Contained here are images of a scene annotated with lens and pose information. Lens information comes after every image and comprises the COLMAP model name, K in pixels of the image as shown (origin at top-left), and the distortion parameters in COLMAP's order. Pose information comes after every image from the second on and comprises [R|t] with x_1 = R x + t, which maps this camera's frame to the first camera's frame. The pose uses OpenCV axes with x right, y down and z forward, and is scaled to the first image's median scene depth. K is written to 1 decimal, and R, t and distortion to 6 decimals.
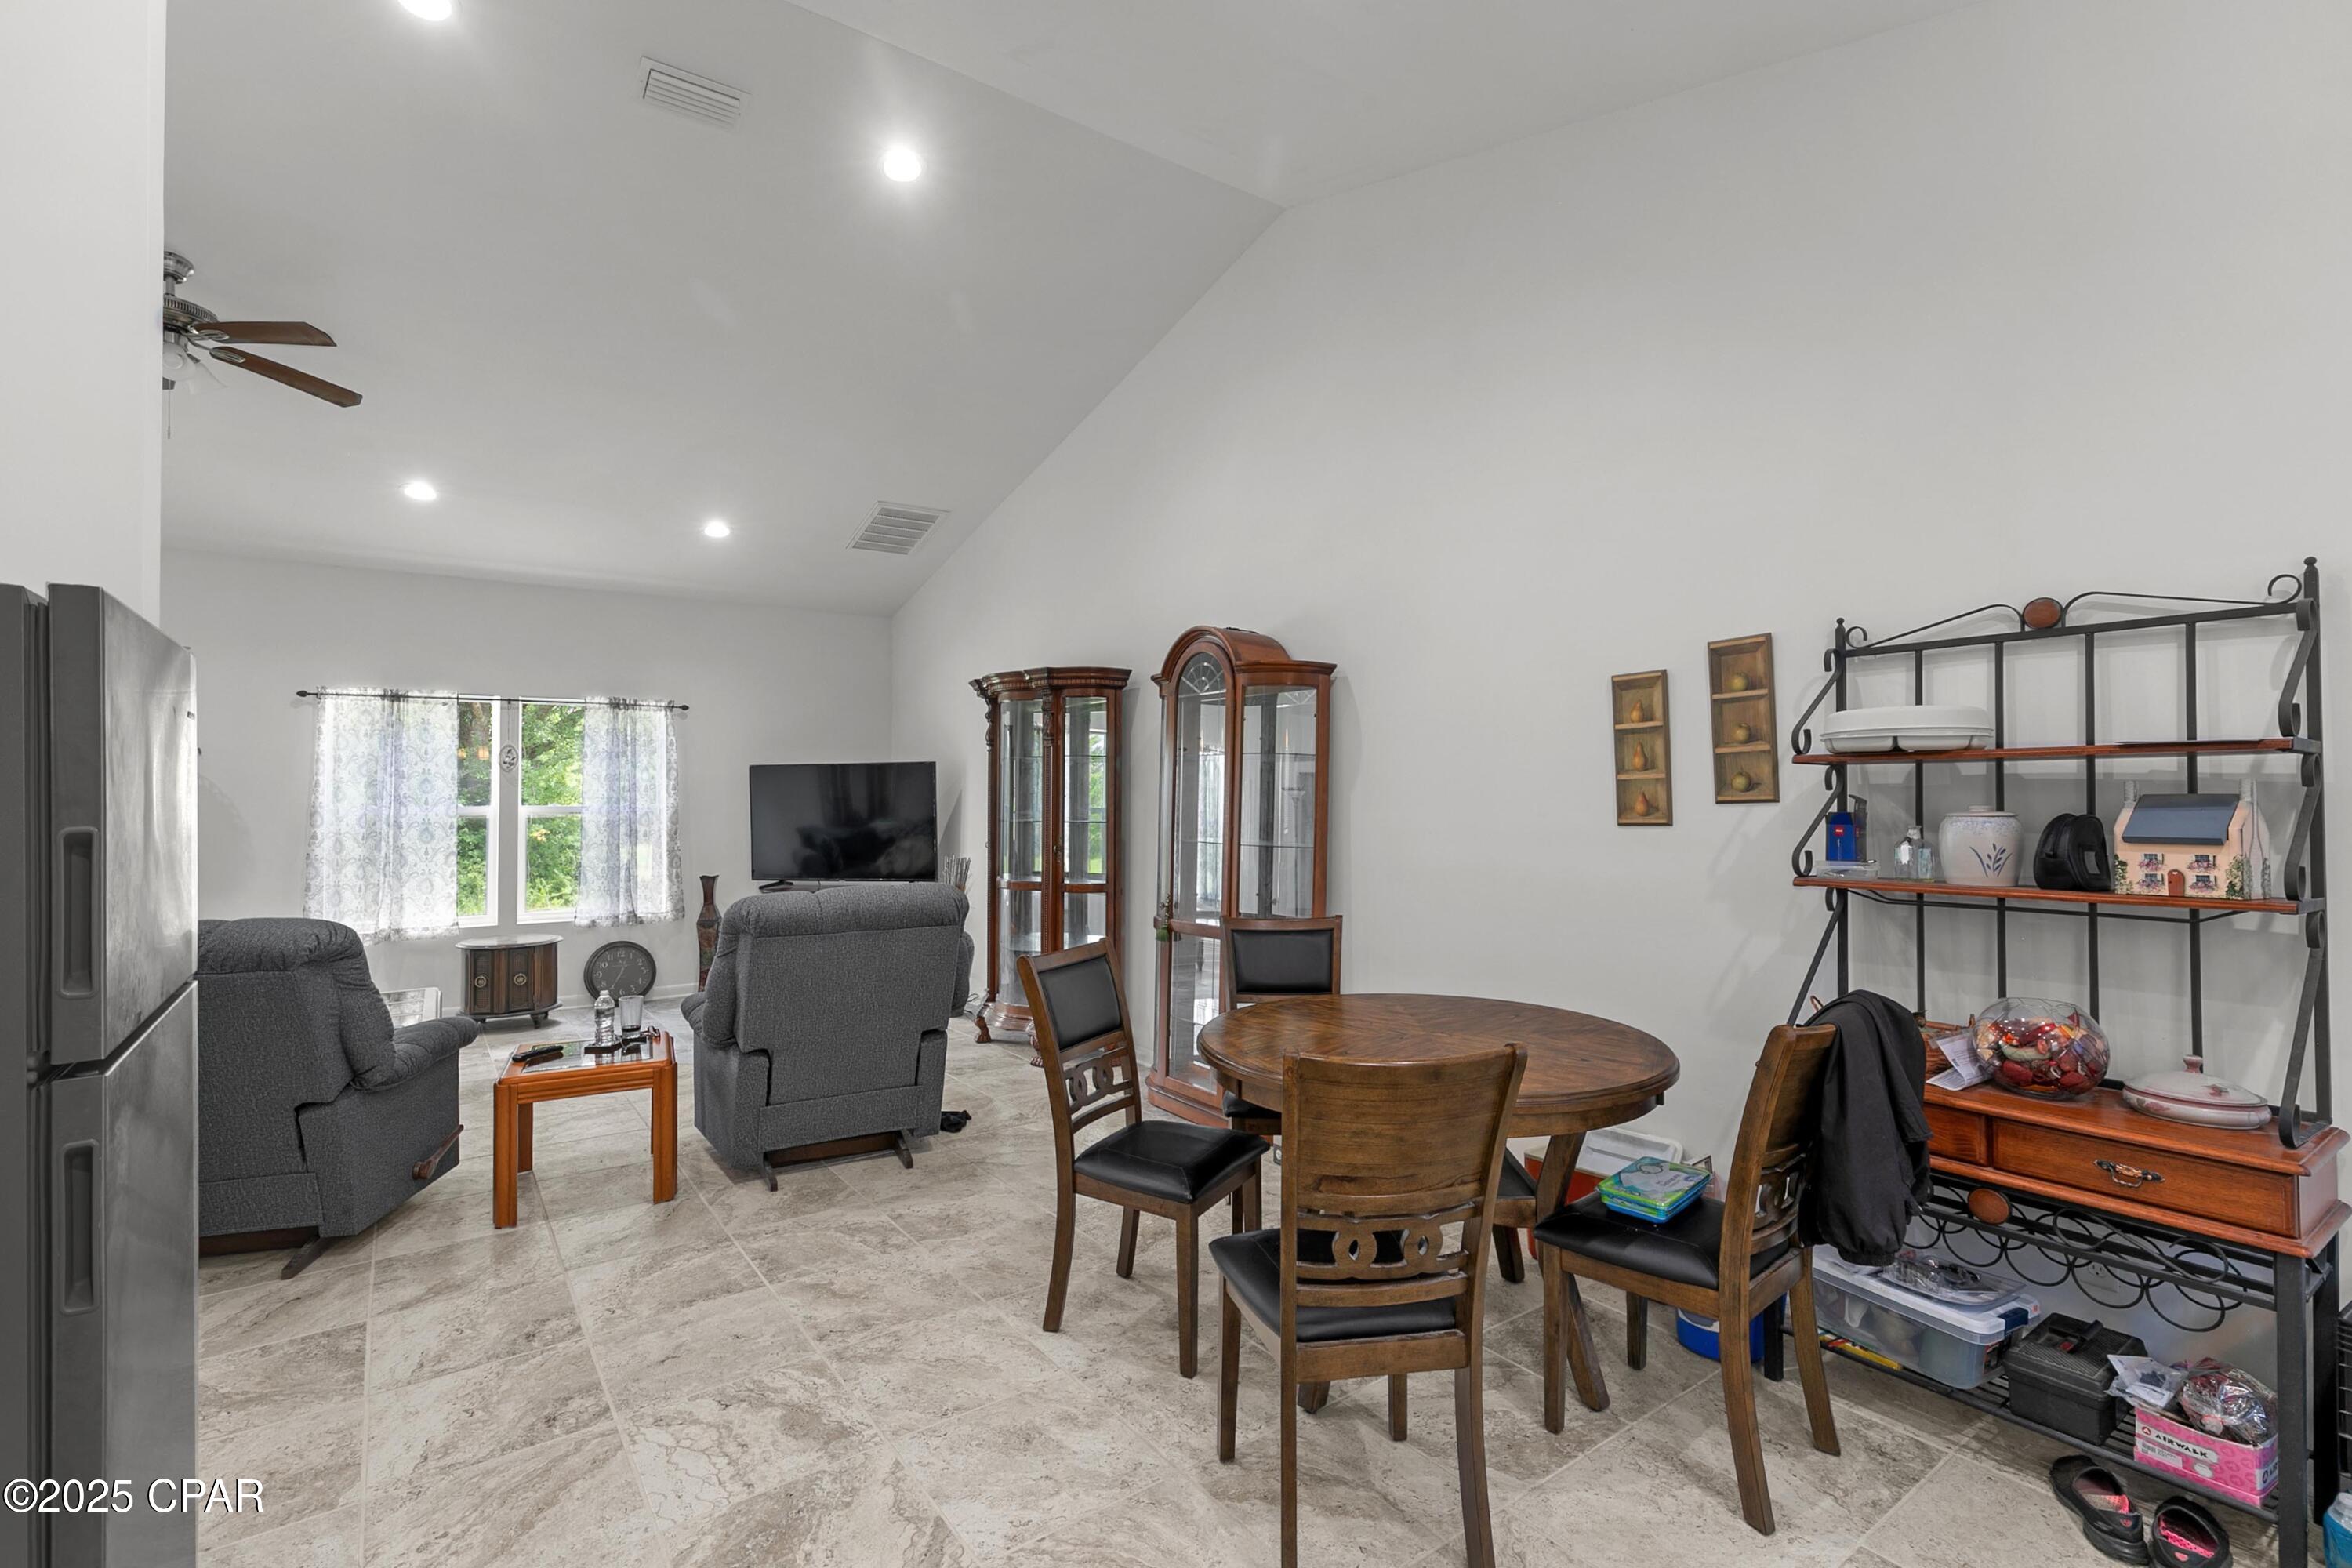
lens RADIAL K [[1064.2, 0, 1179.7], [0, 1064.2, 782.0], [0, 0, 1]] dist [0.003938, -0.000788]
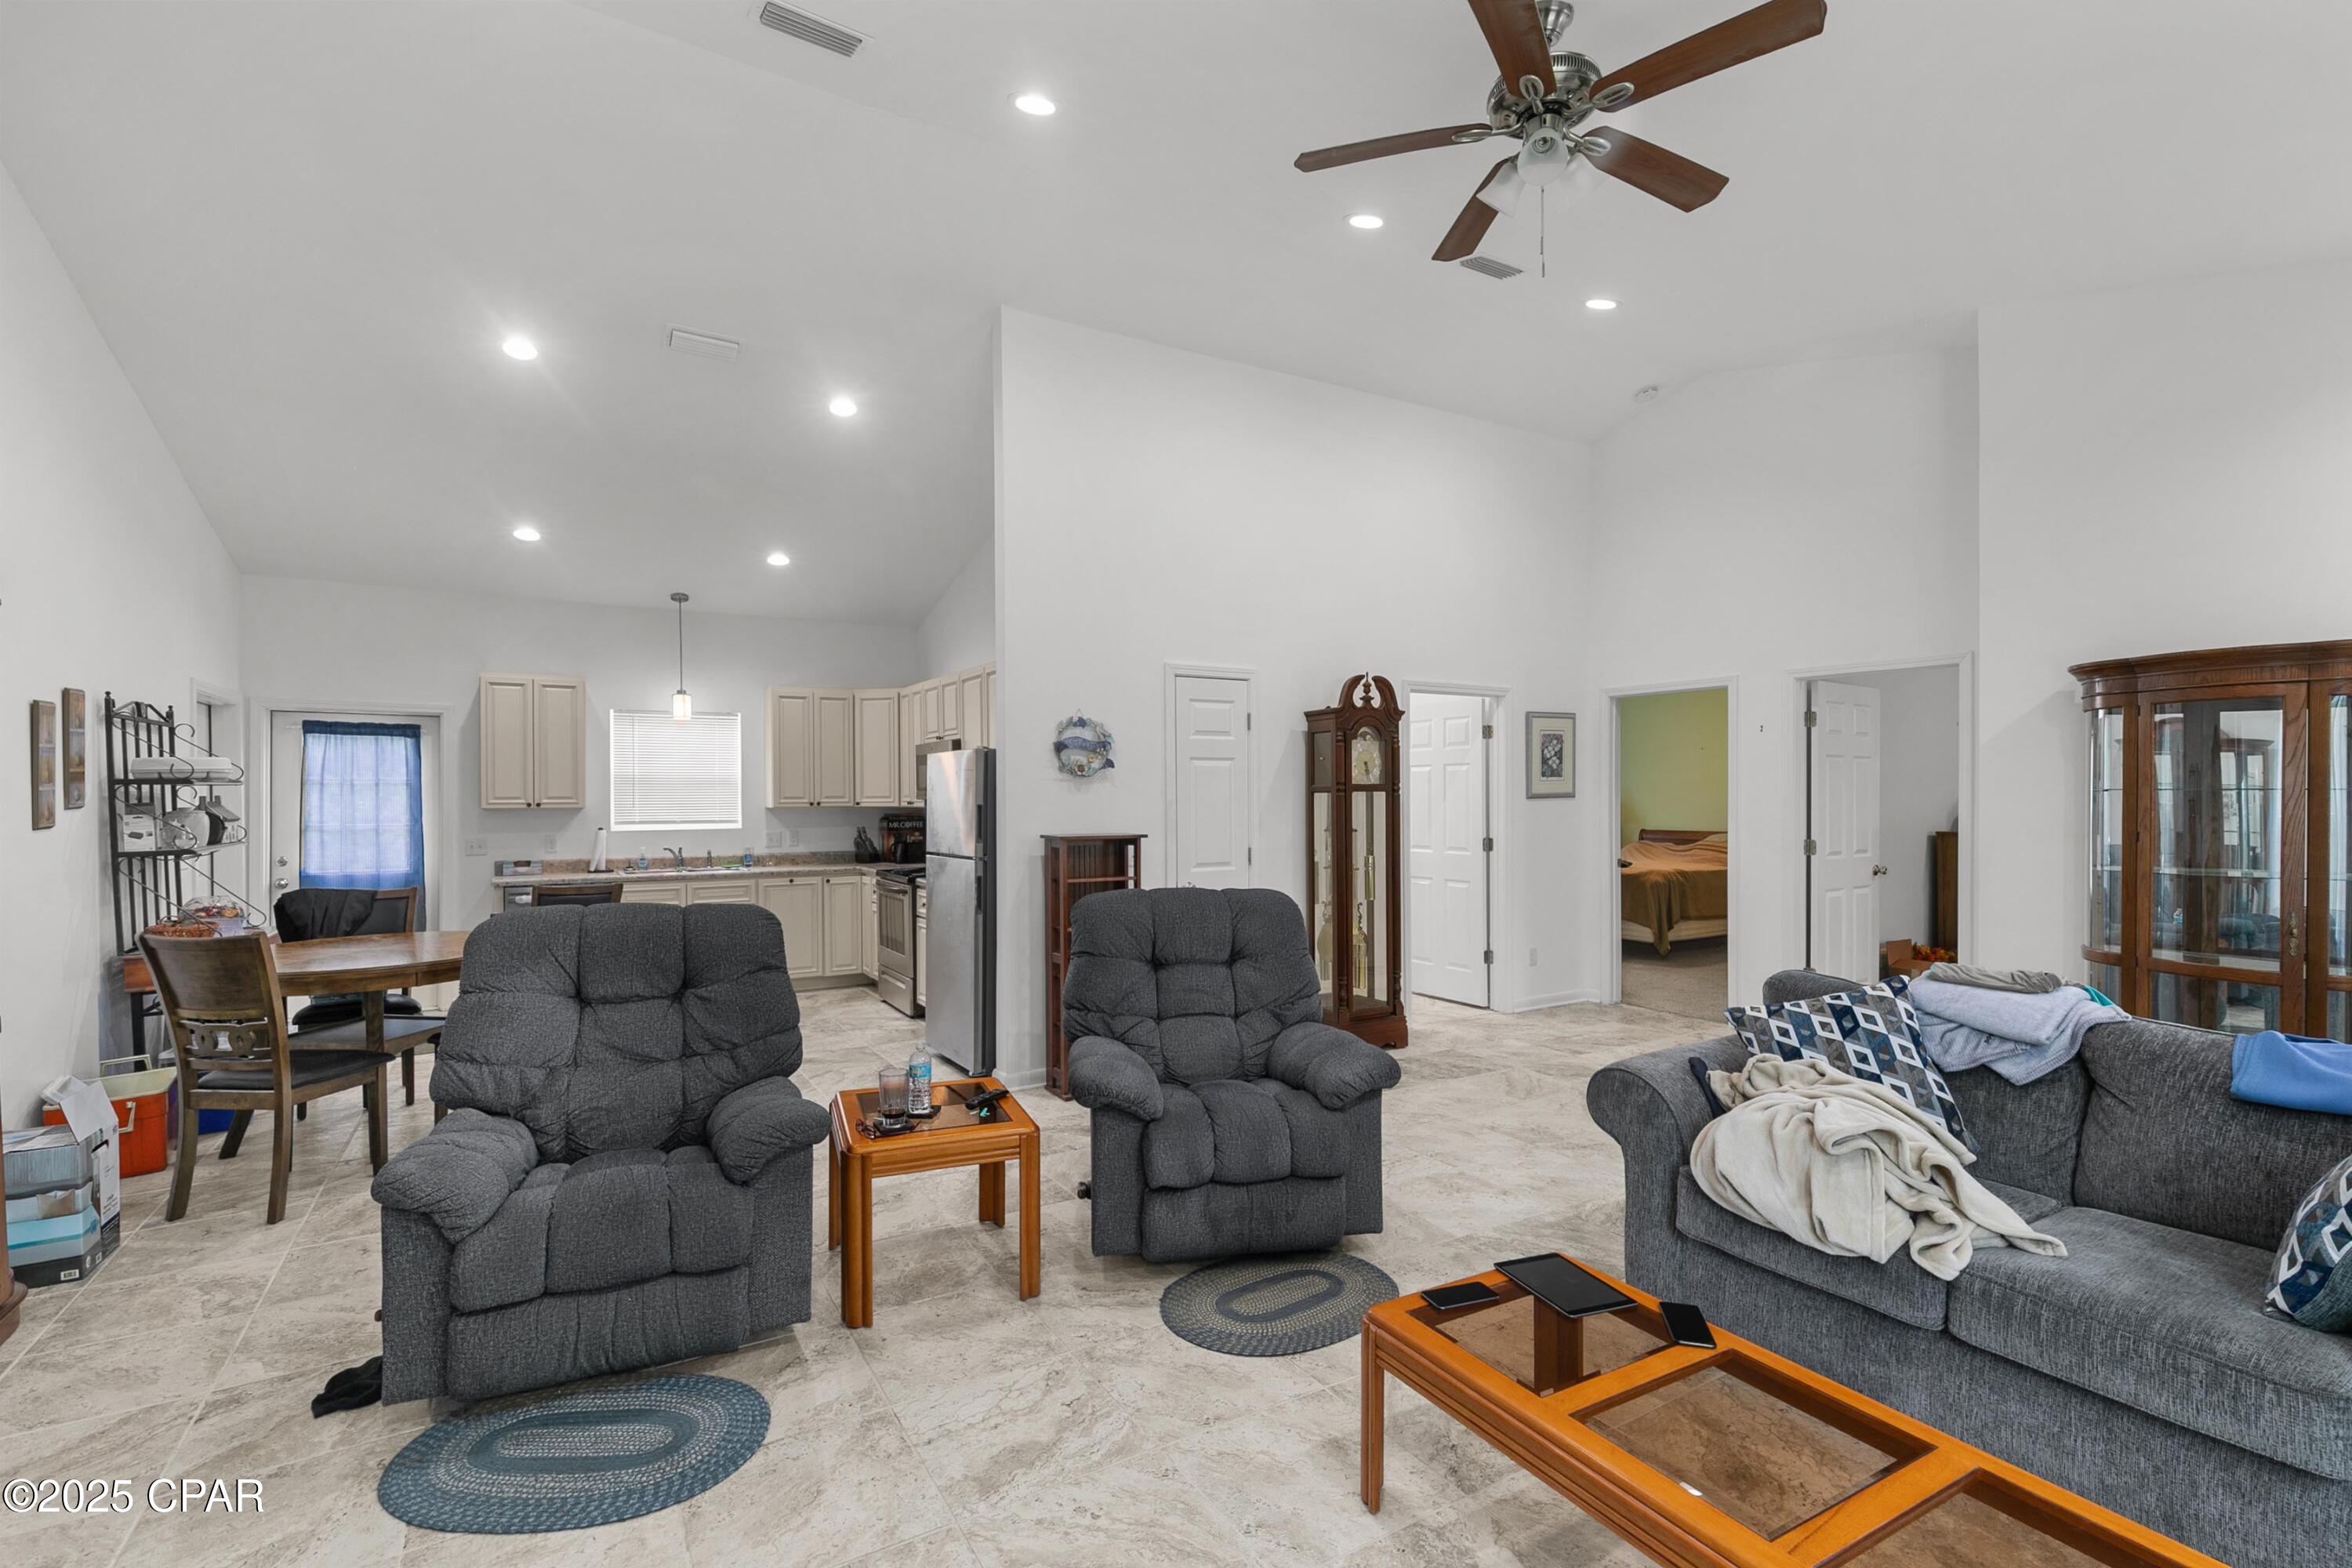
lens RADIAL K [[1064.2, 0, 1178.7], [0, 1064.2, 793.1], [0, 0, 1]] dist [0.003938, -0.000788]
pose [[-0.995679, 0.007663, 0.092547, -0.909128], [0.006469, 0.999892, -0.013199, 0.024065], [-0.092638, -0.012544, -0.995621, 1.990043]]
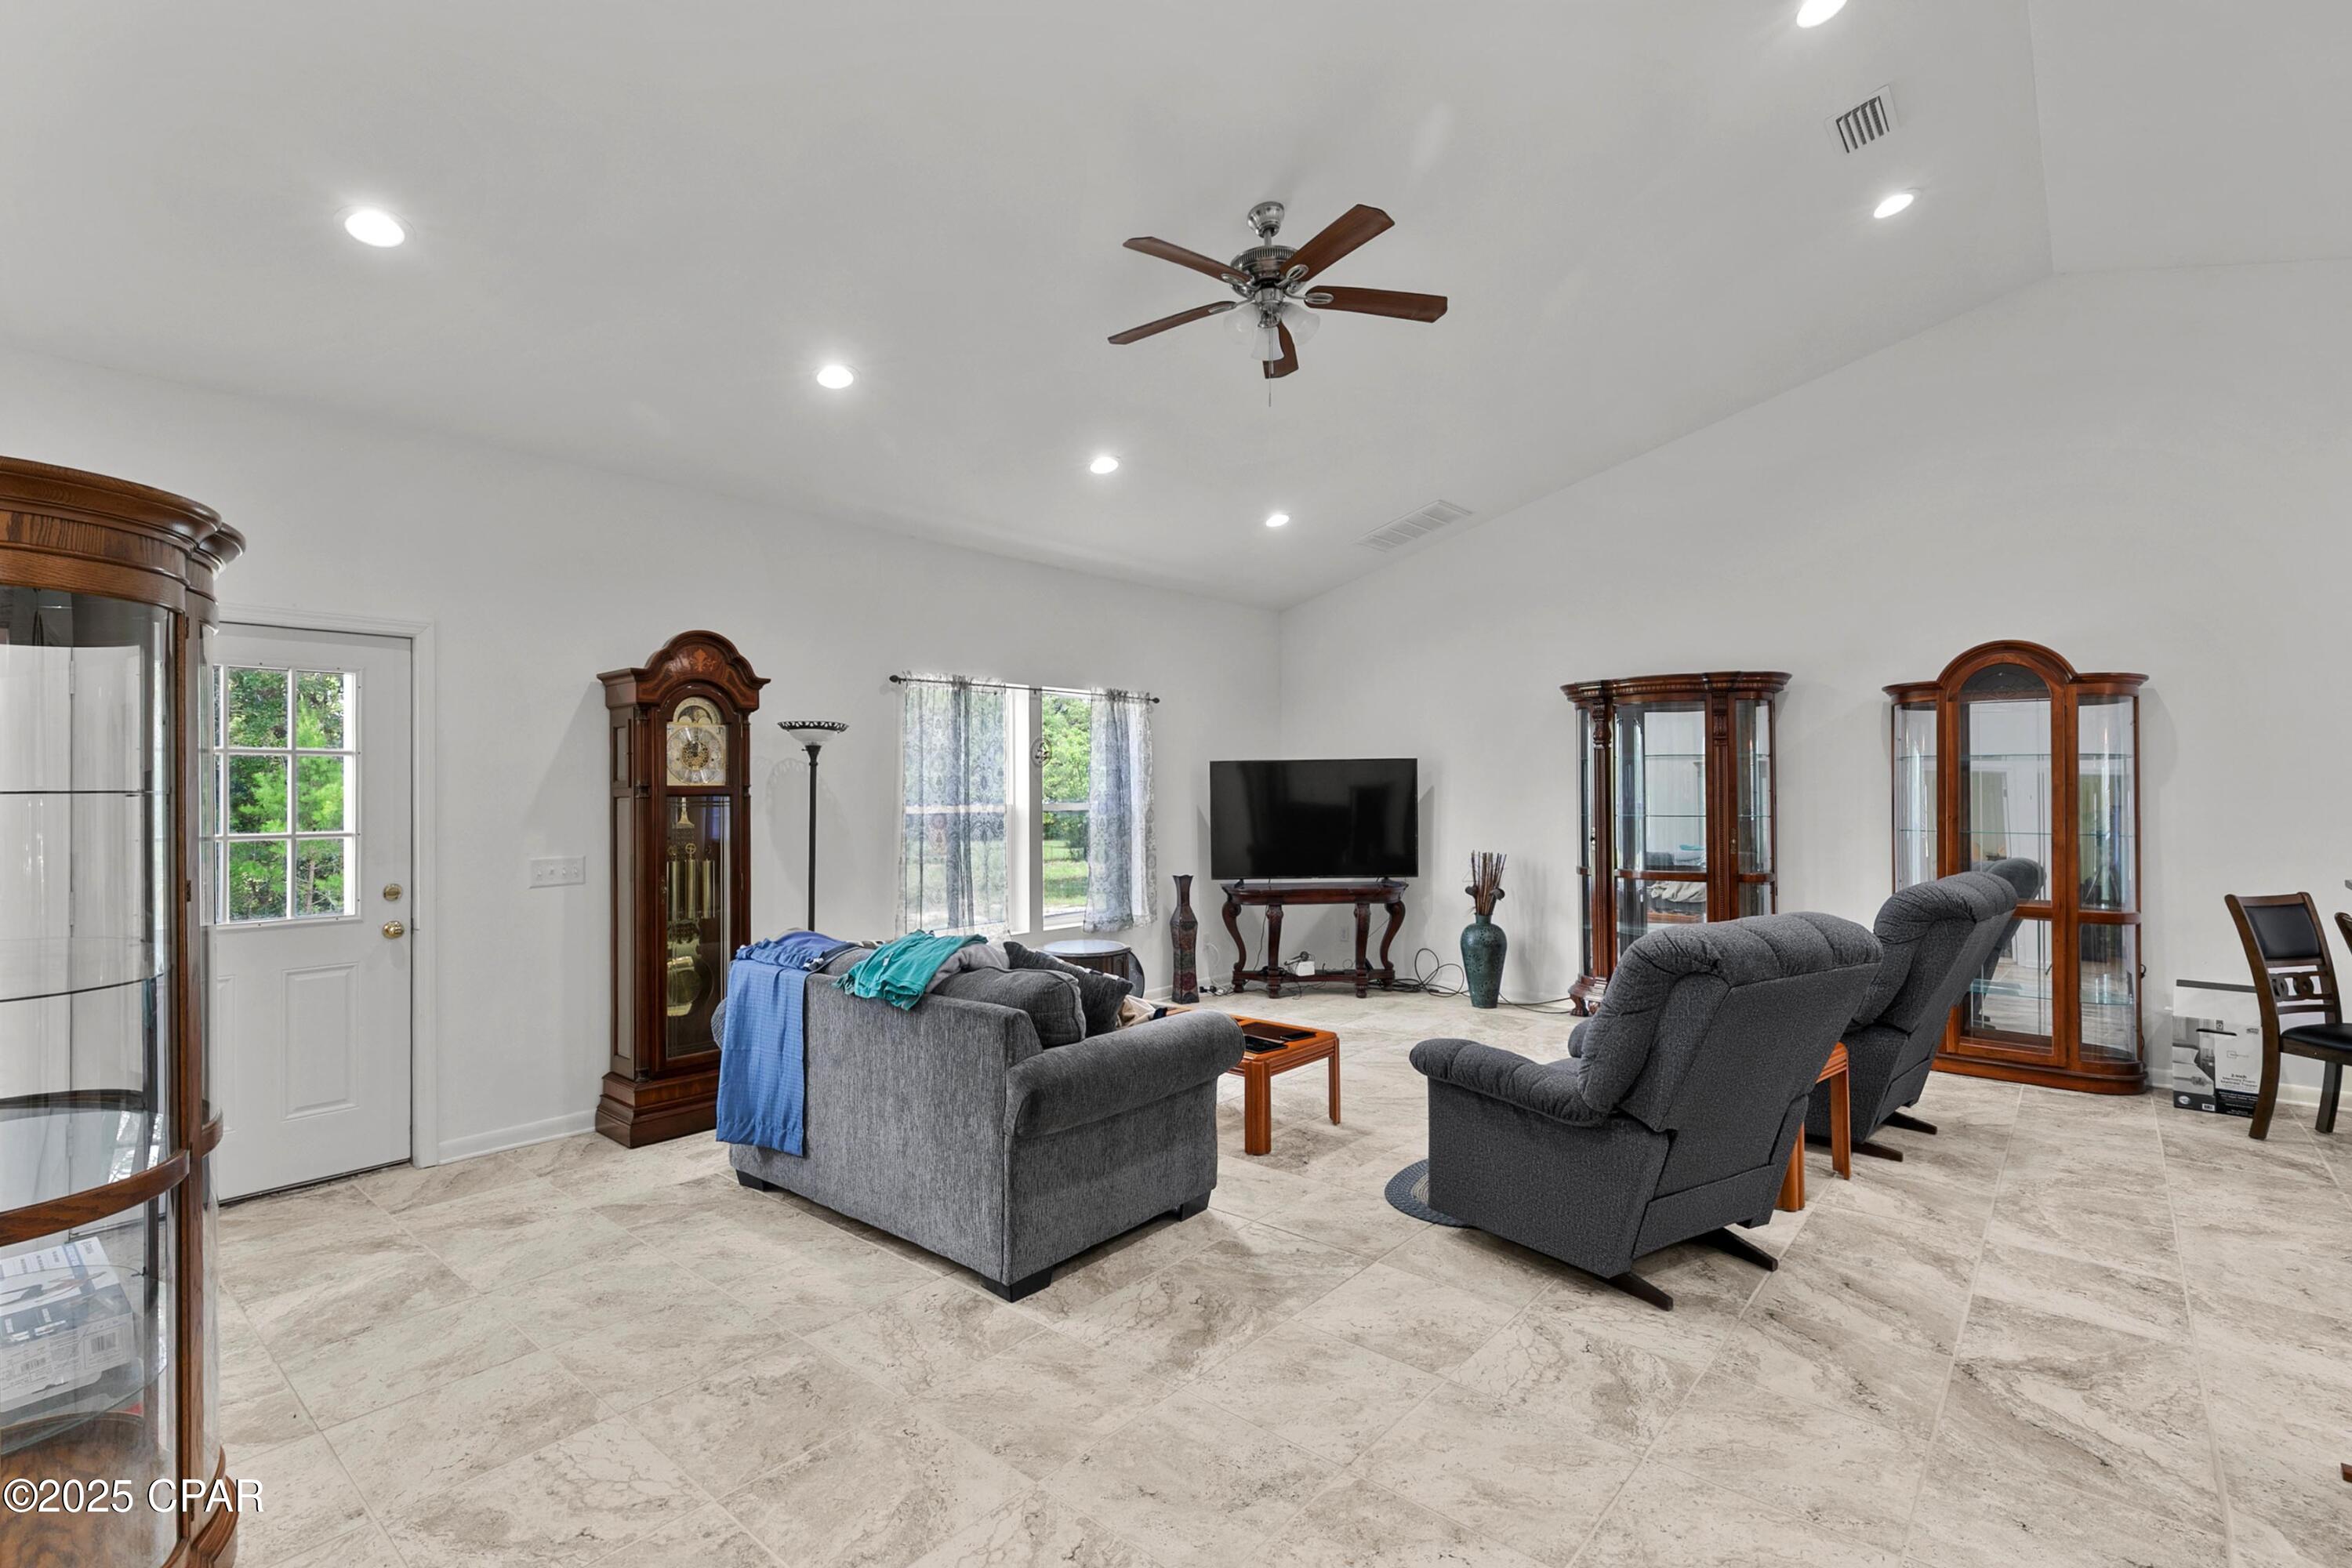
lens RADIAL K [[1064.2, 0, 1175.0], [0, 1064.2, 787.6], [0, 0, 1]] dist [0.003938, -0.000788]
pose [[0.972979, 0.002035, 0.230885, -1.451586], [-0.003783, 0.999967, 0.007129, 0.003171], [-0.230863, -0.007810, 0.972955, 0.137013]]
